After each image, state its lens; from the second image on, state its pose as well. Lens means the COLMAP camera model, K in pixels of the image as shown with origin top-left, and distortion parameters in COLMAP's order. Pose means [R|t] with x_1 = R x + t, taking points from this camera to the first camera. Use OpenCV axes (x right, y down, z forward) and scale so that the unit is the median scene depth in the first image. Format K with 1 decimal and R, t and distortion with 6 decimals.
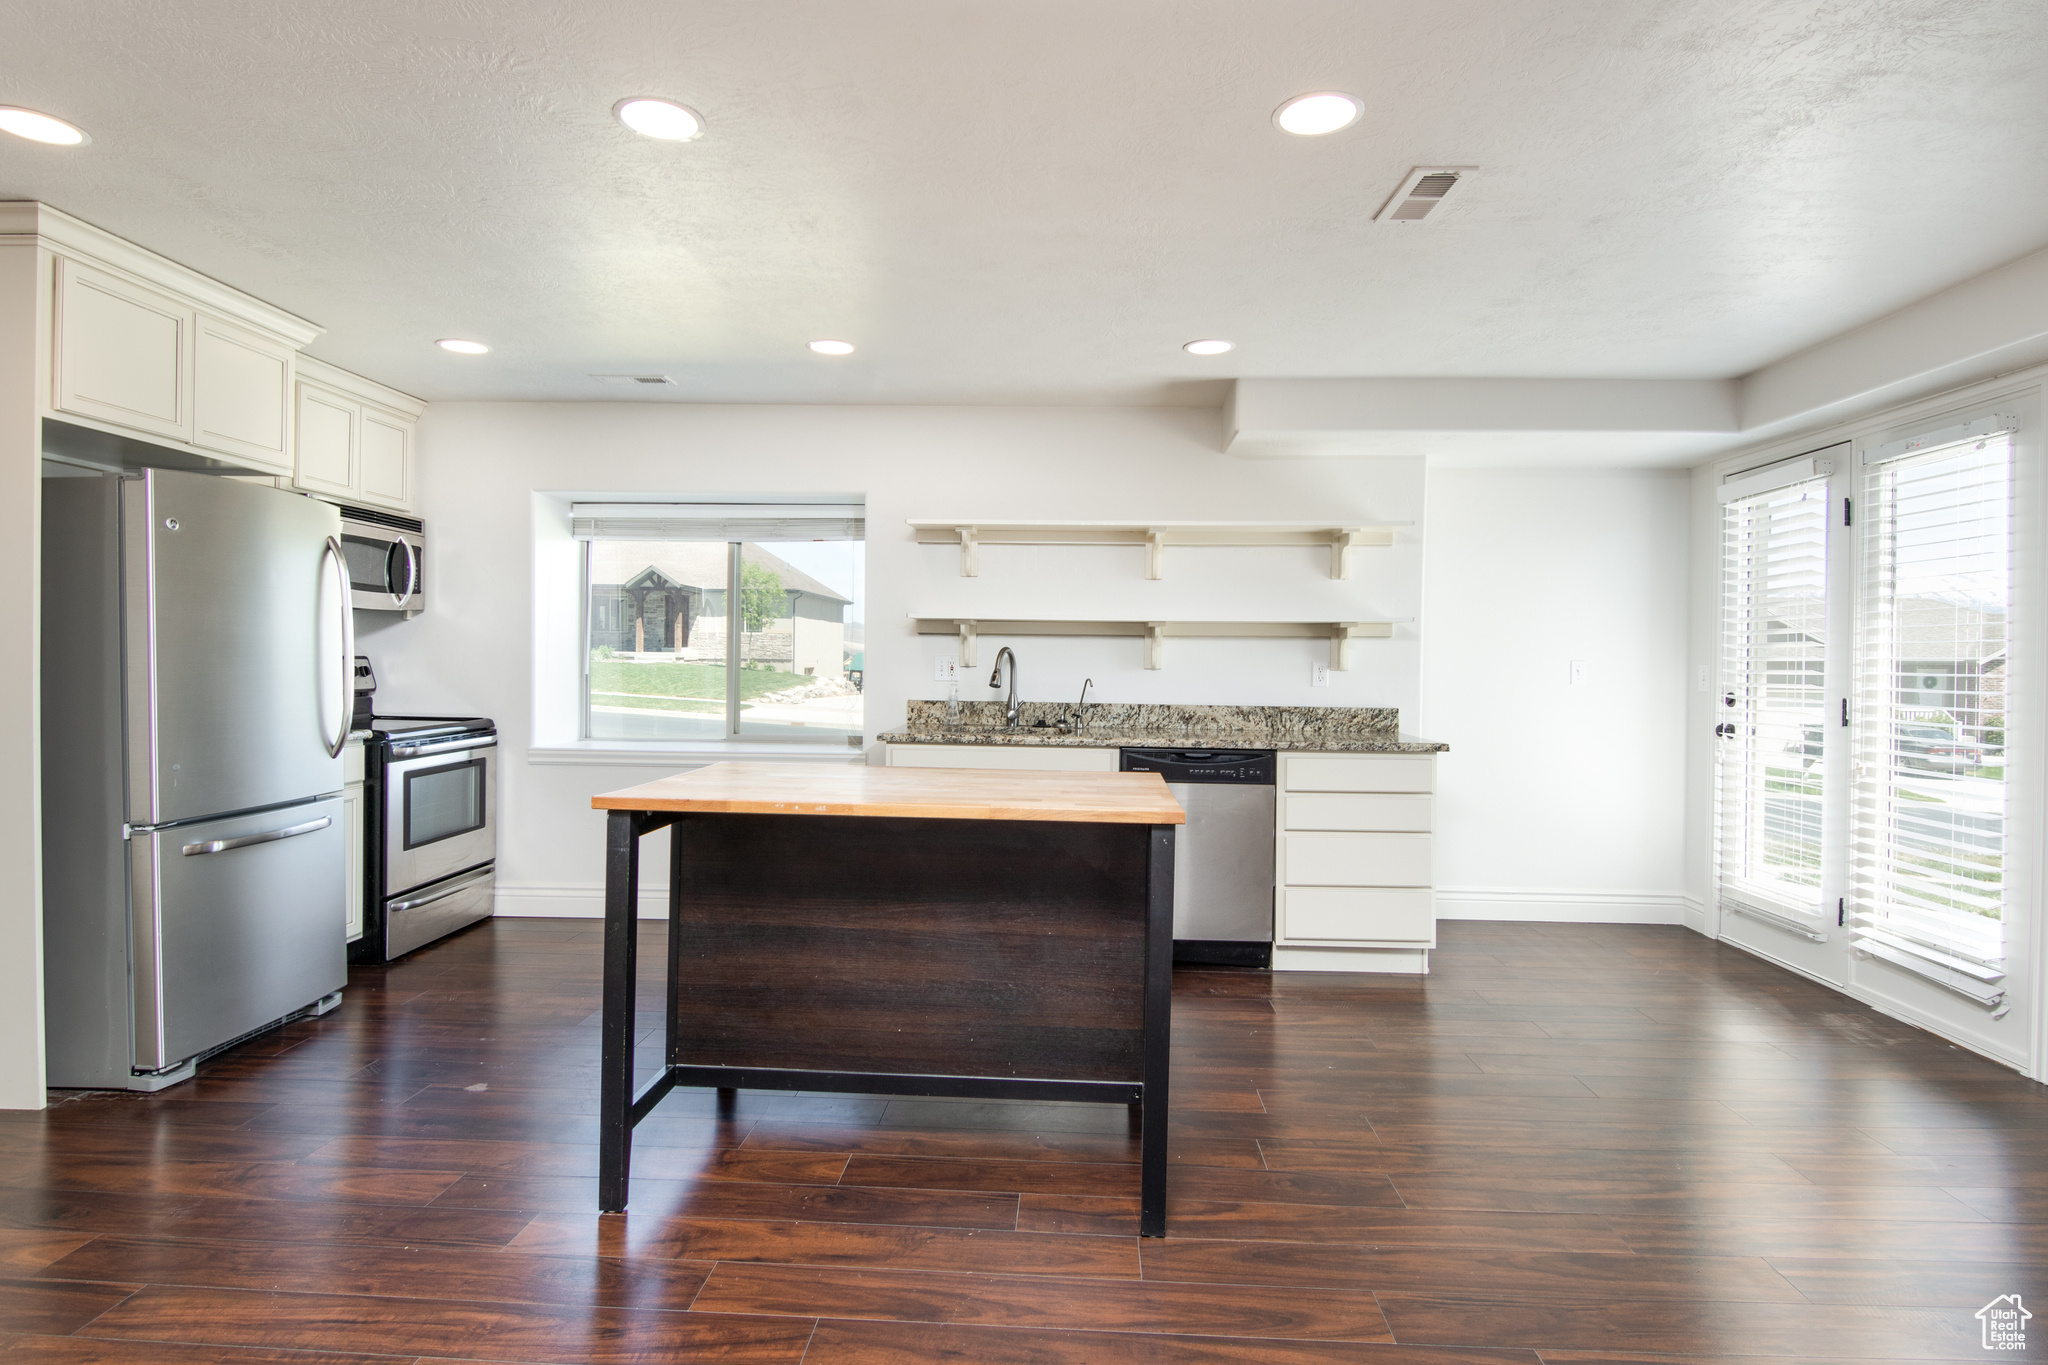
lens RADIAL K [[1031.3, 0, 1035.2], [0, 1031.3, 670.2], [0, 0, 1]] dist [-0.010997, 0.005527]
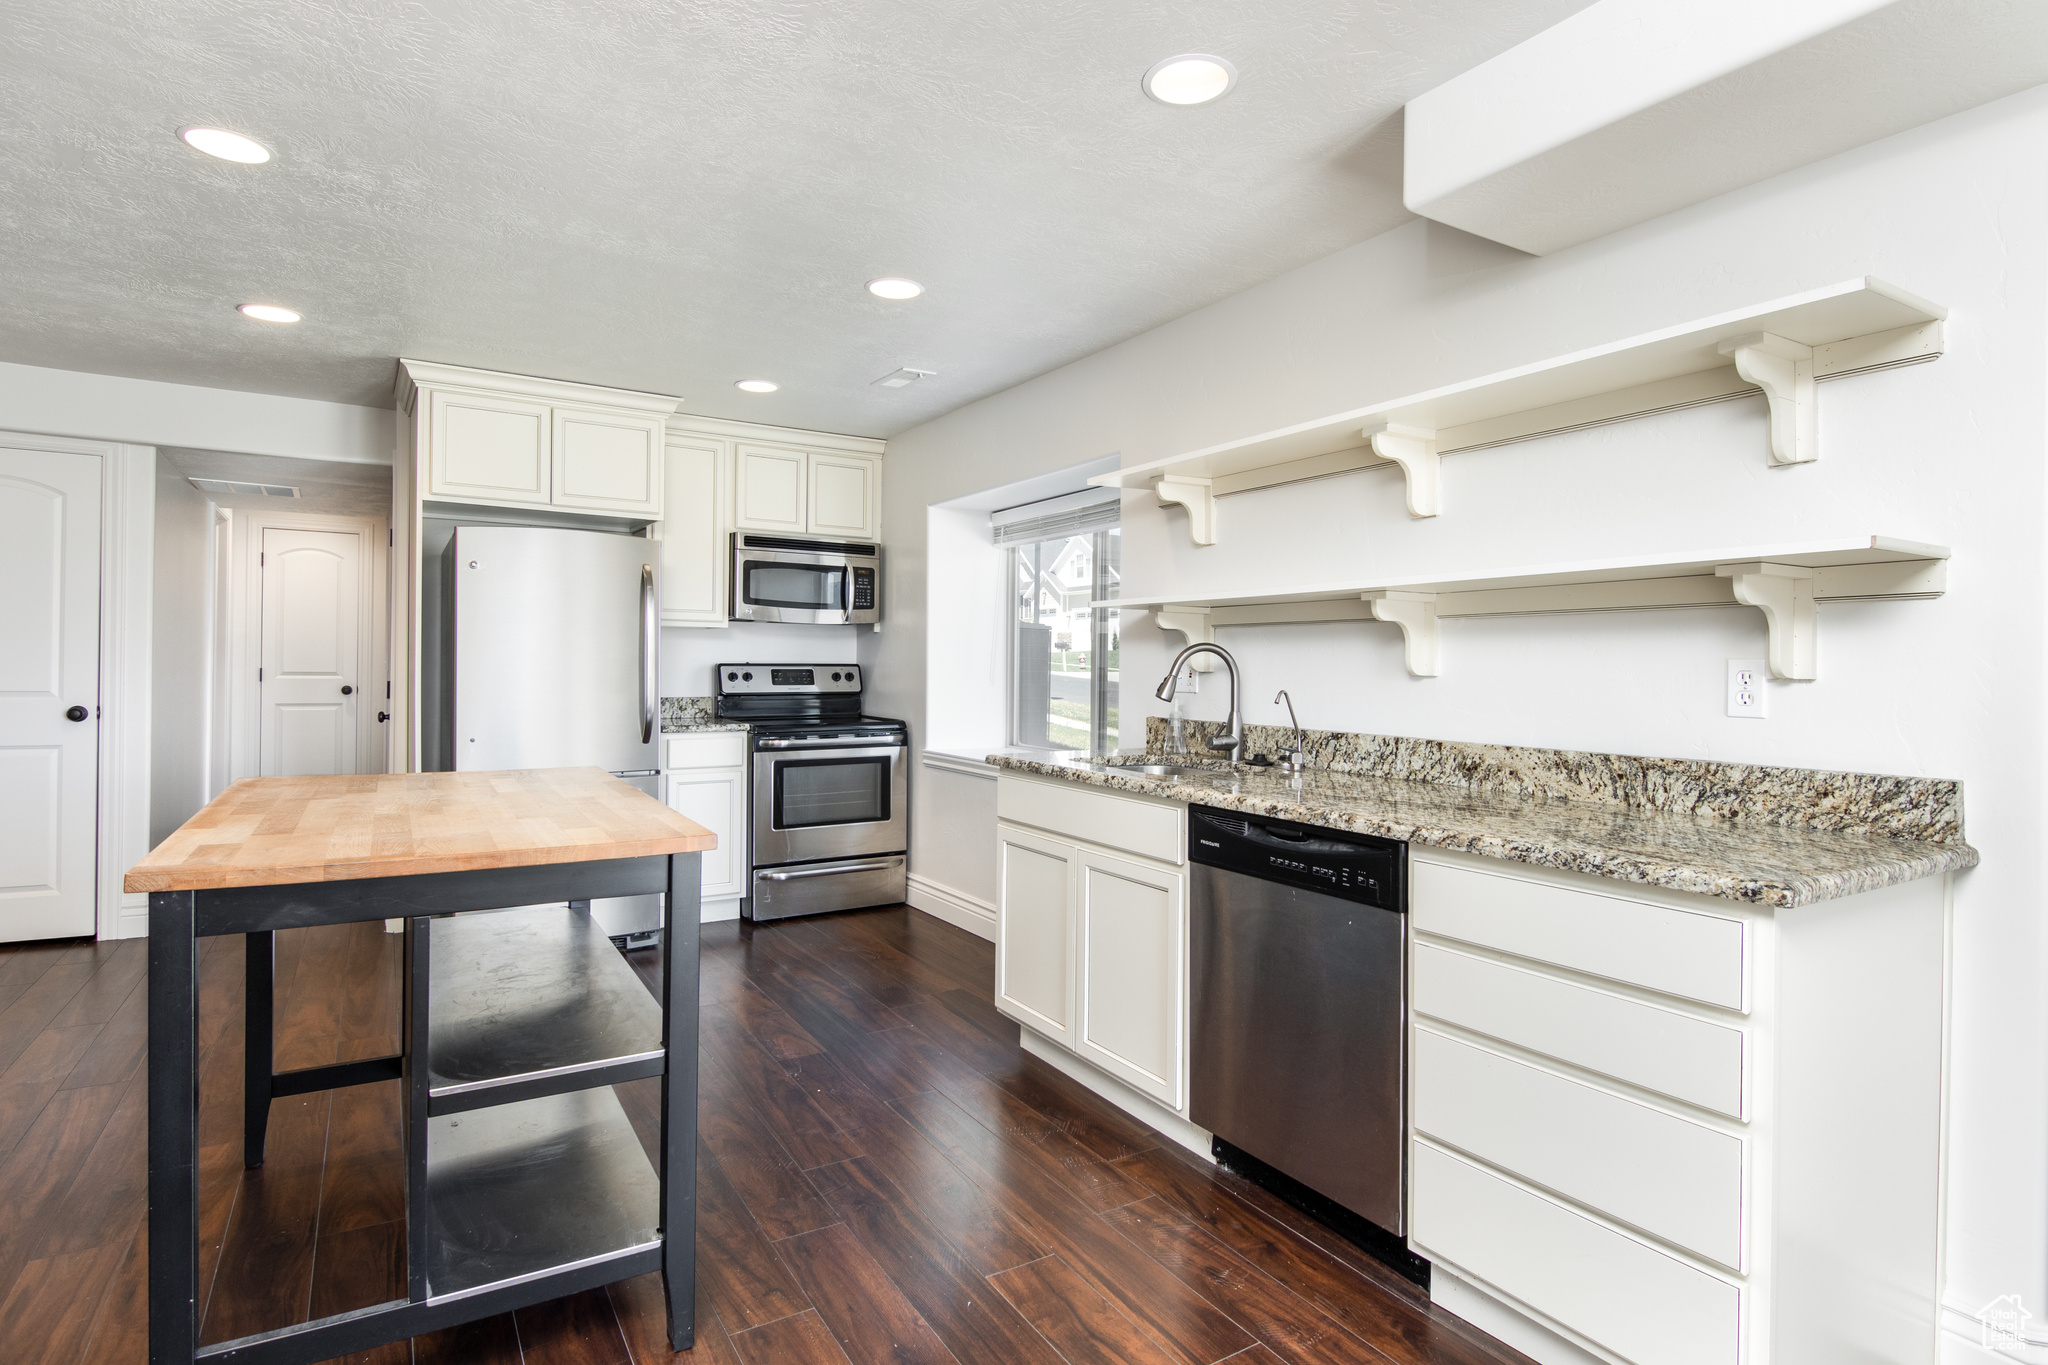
lens RADIAL K [[1031.3, 0, 1034.9], [0, 1031.3, 693.1], [0, 0, 1]] dist [-0.010997, 0.005527]
pose [[0.571120, 0.014977, -0.820730, 0.459842], [-0.011668, 0.999881, 0.010127, 0.005360], [0.820784, 0.003792, 0.571226, 0.515821]]
